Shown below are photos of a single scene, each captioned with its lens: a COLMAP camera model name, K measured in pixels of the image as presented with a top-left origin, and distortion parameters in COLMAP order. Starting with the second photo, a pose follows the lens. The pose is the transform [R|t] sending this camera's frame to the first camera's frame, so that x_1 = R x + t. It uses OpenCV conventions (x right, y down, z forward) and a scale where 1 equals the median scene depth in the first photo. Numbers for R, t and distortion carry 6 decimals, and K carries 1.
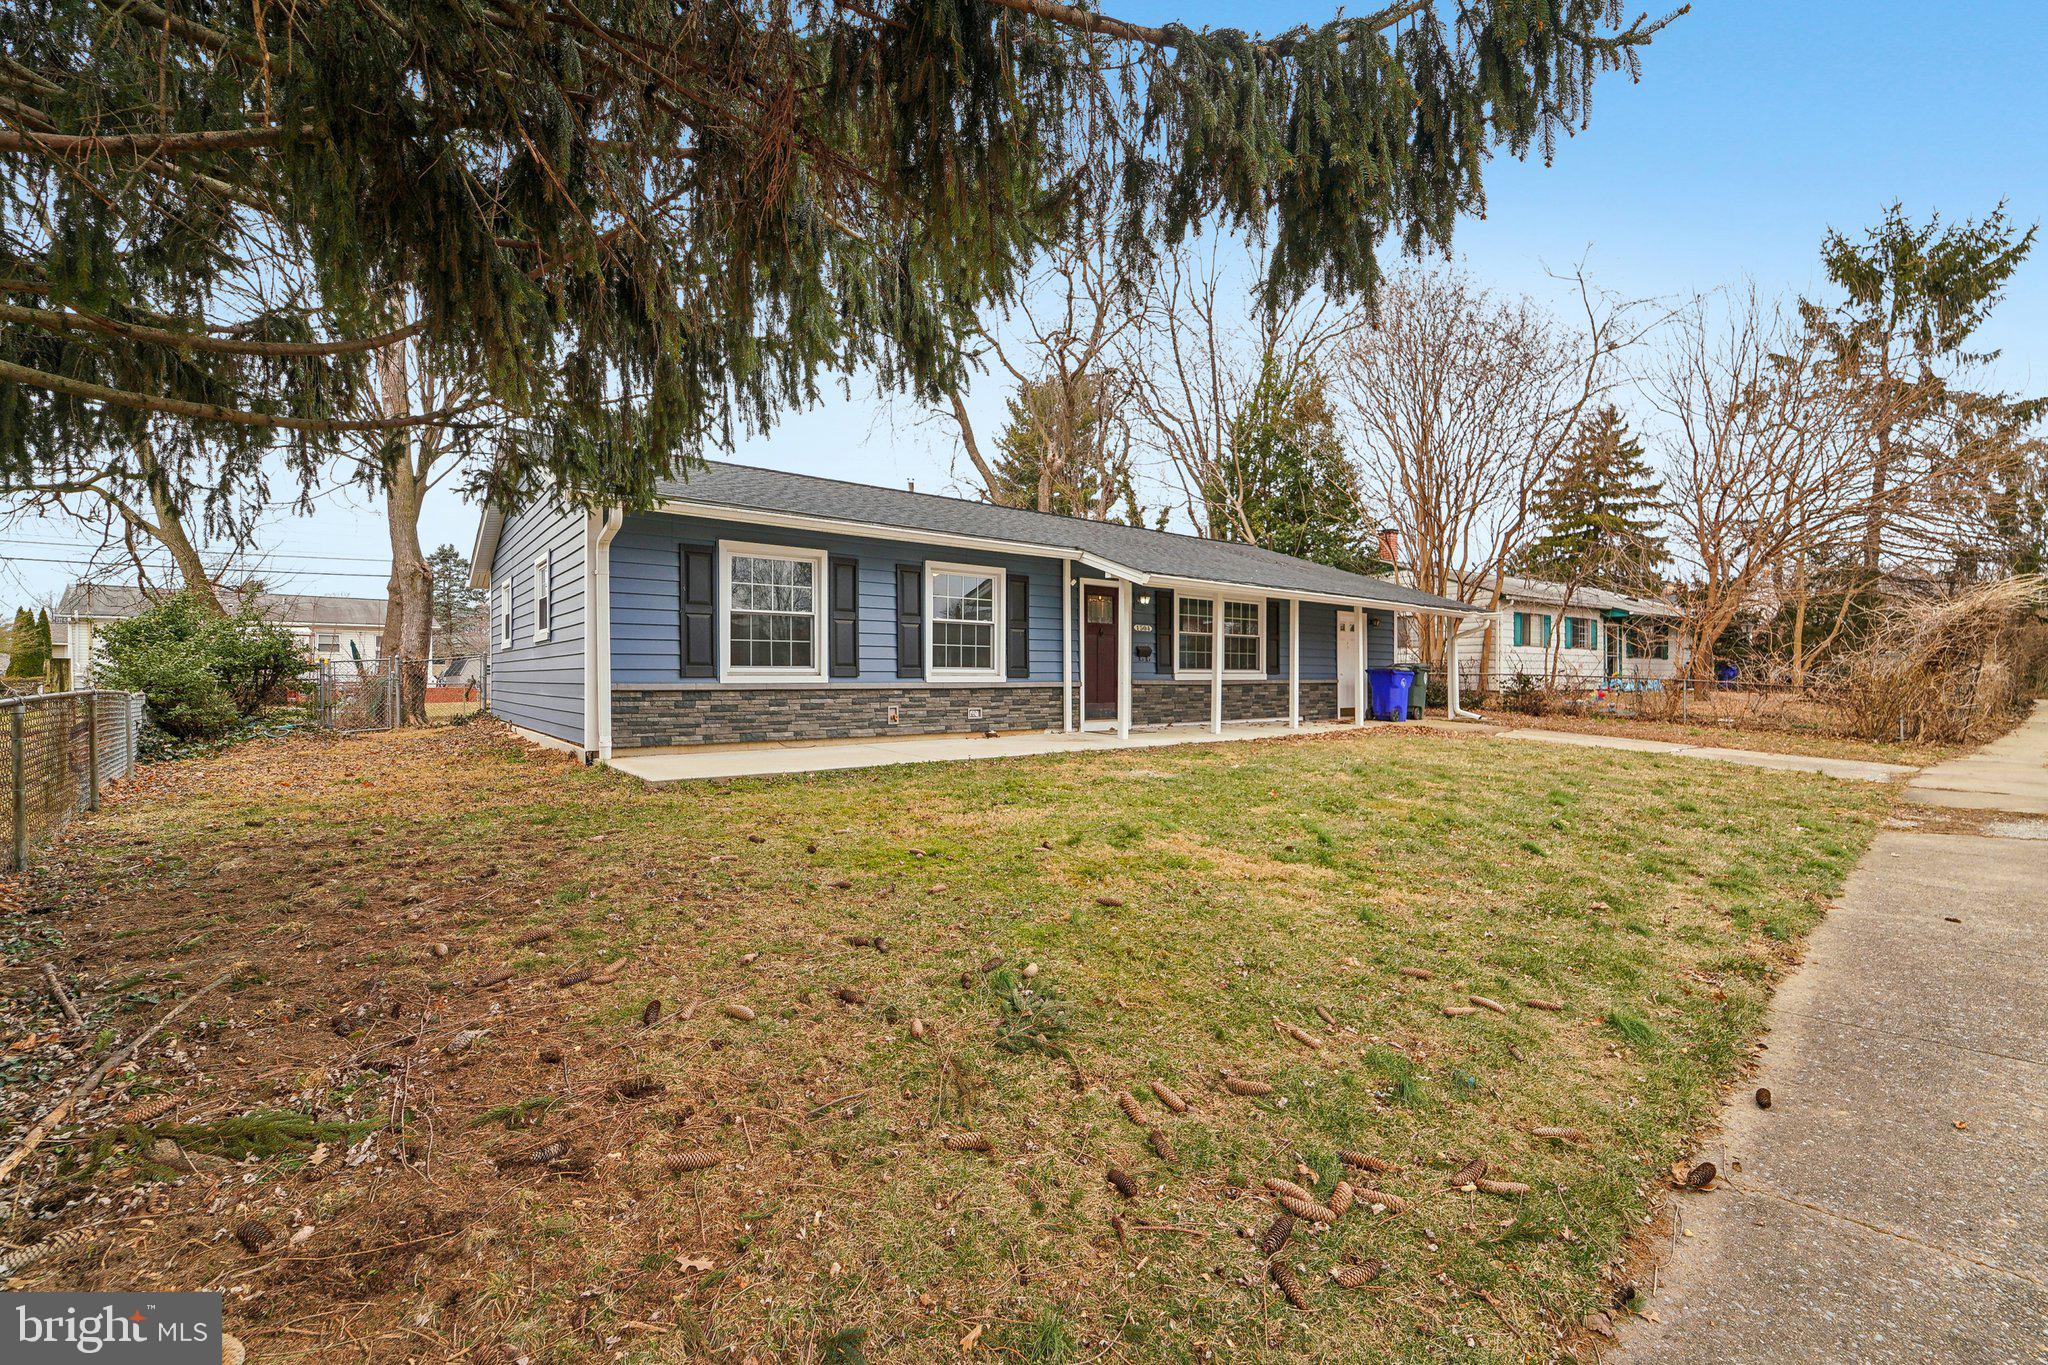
lens RADIAL K [[854.8, 0, 1034.1], [0, 854.8, 680.9], [0, 0, 1]] dist [-0.018958, 0.000015]
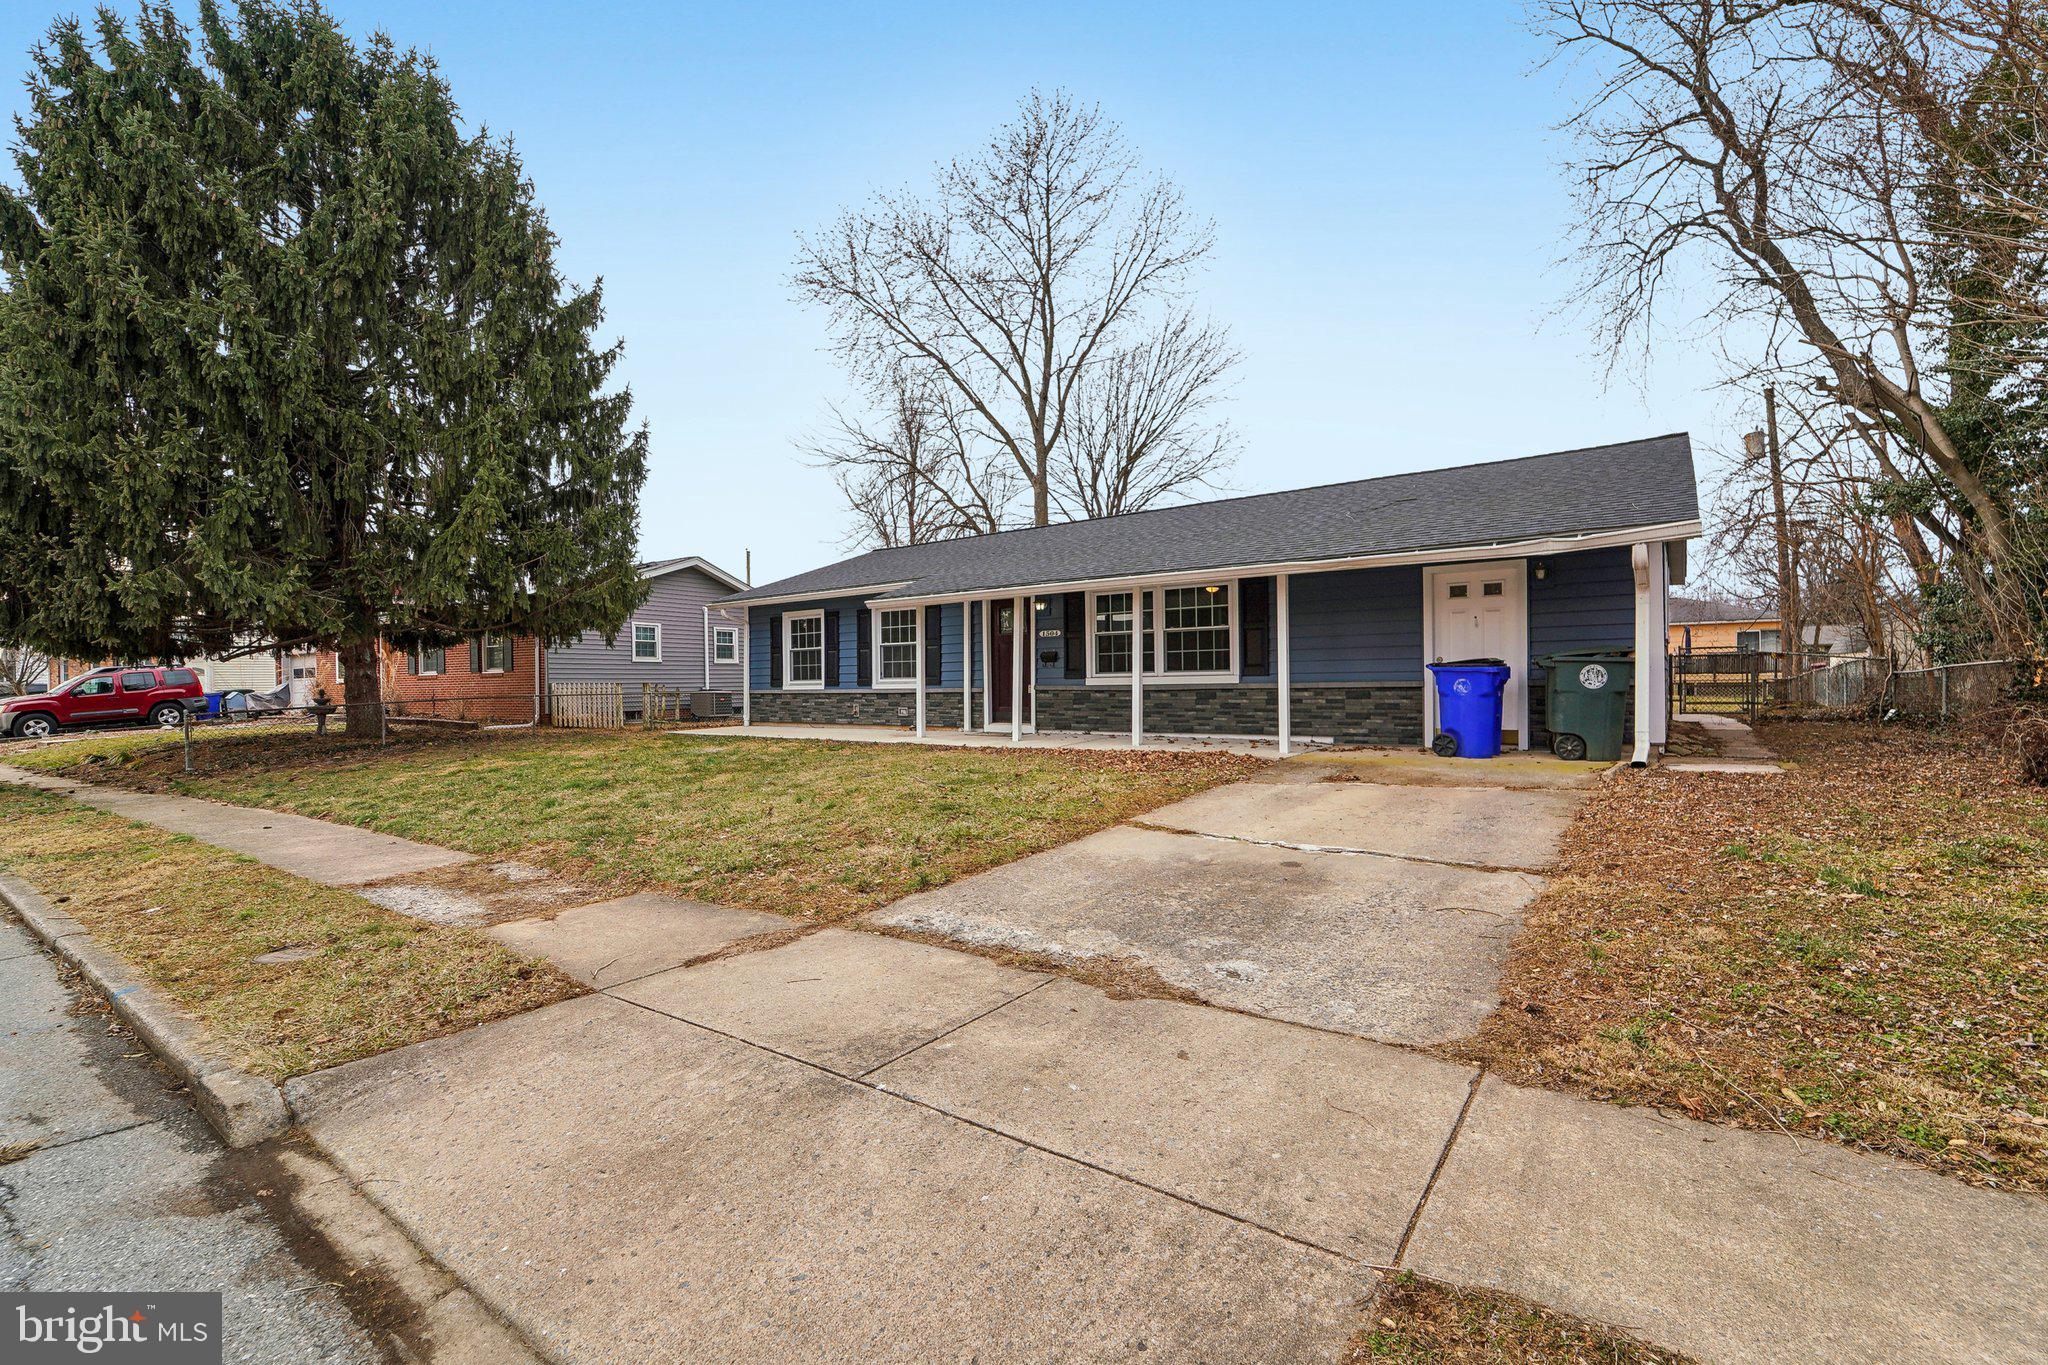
lens RADIAL K [[854.8, 0, 1034.1], [0, 854.8, 680.9], [0, 0, 1]] dist [-0.018958, 0.000015]
pose [[0.257165, -0.005023, -0.966354, 1.251993], [0.011766, 0.999929, -0.002066, -0.005390], [0.966296, -0.010839, 0.257206, 0.831175]]
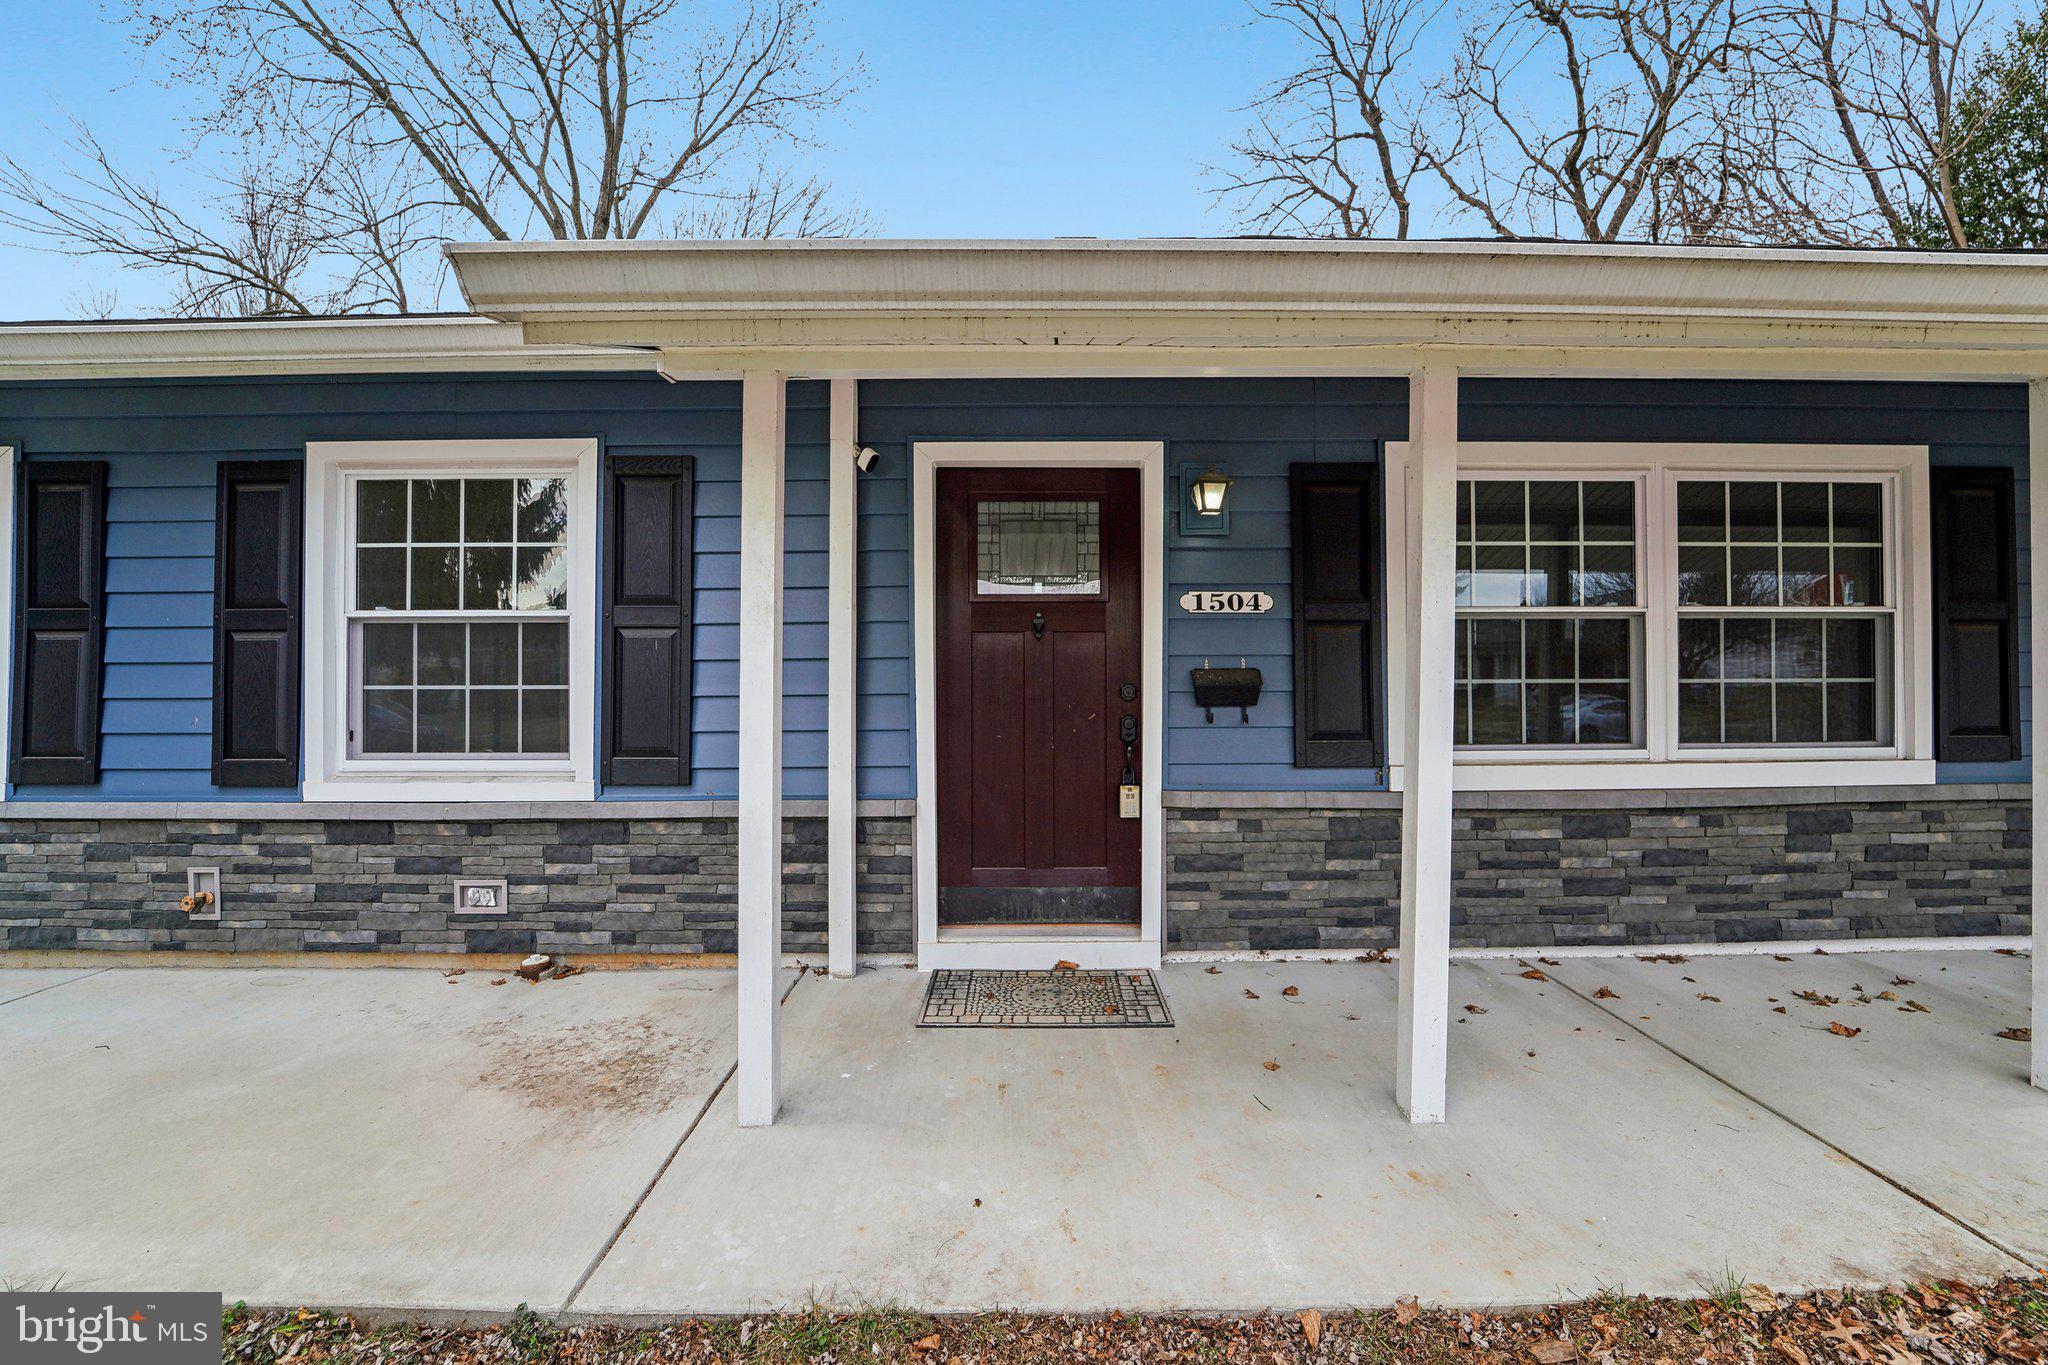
lens RADIAL K [[849.4, 0, 1034.0], [0, 849.4, 677.2], [0, 0, 1]] dist [-0.020481, -0.000099]
pose [[0.781447, -0.011411, -0.623867, 0.285822], [0.003369, 0.999895, -0.014069, -0.038996], [0.623962, 0.008892, 0.781404, 0.858172]]
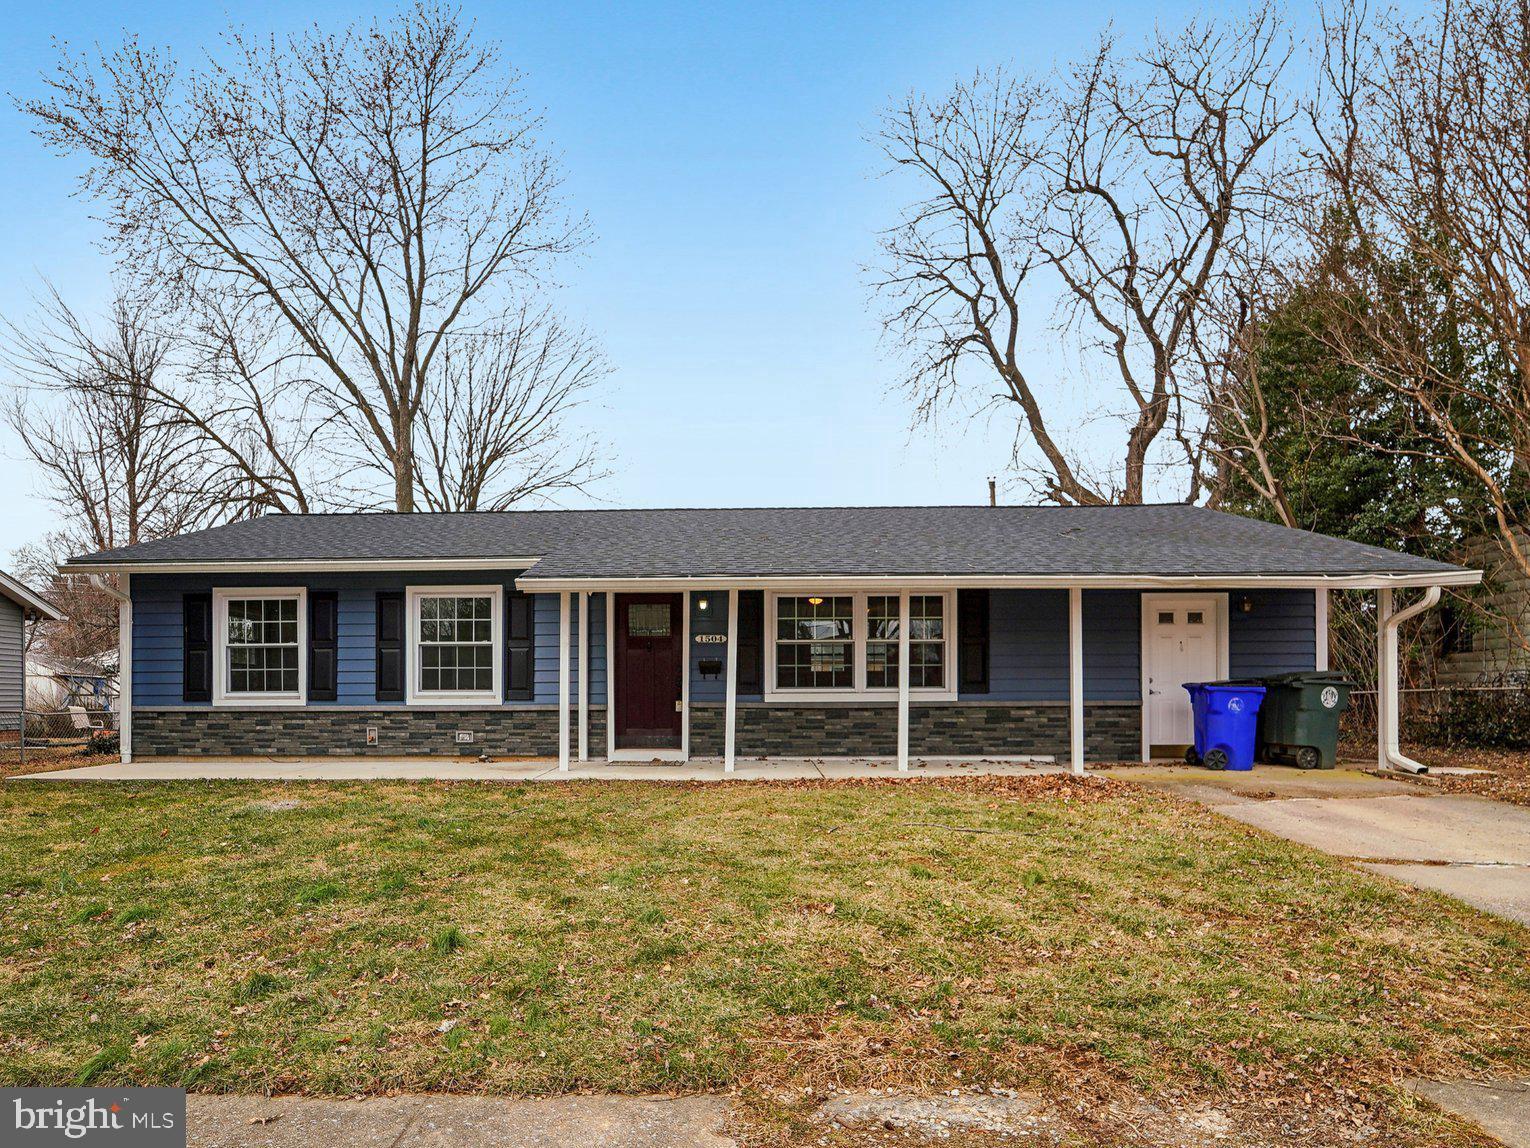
lens RADIAL K [[837.8, 0, 718.8], [0, 837.8, 693.8], [0, 0, 1]] dist [-0.014789, 0.000331]
pose [[0.753172, -0.006382, -0.657793, 0.760698], [0.002144, 0.999971, -0.007248, -0.003620], [0.657820, 0.004049, 0.753164, 0.457023]]
